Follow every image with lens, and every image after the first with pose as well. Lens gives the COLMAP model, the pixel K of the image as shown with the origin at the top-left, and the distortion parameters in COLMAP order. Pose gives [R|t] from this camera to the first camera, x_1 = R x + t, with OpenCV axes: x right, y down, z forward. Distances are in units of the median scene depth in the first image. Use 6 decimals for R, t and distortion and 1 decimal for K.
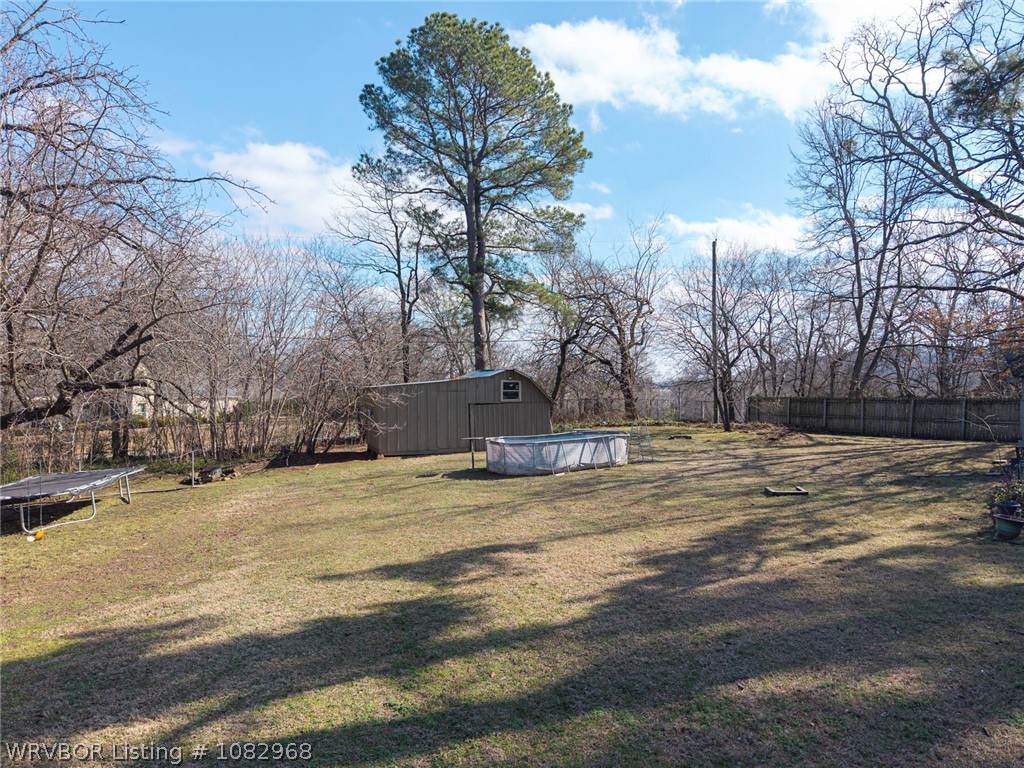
lens RADIAL K [[644.5, 0, 504.3], [0, 644.5, 387.8], [0, 0, 1]] dist [0.037367, -0.040752]
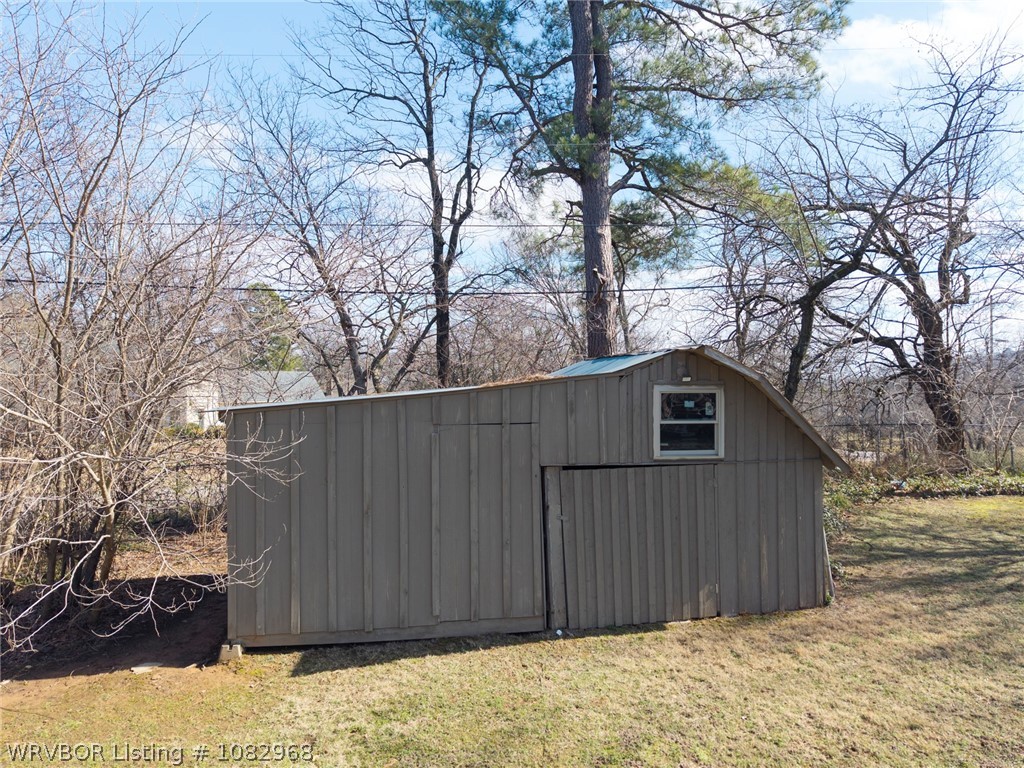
lens RADIAL K [[599.2, 0, 532.5], [0, 599.2, 381.6], [0, 0, 1]] dist [0.036131, -0.024056]
pose [[0.981973, -0.002732, -0.189002, -0.006861], [0.001380, 0.999972, -0.007287, -0.010985], [0.189017, 0.006895, 0.981950, 0.668022]]
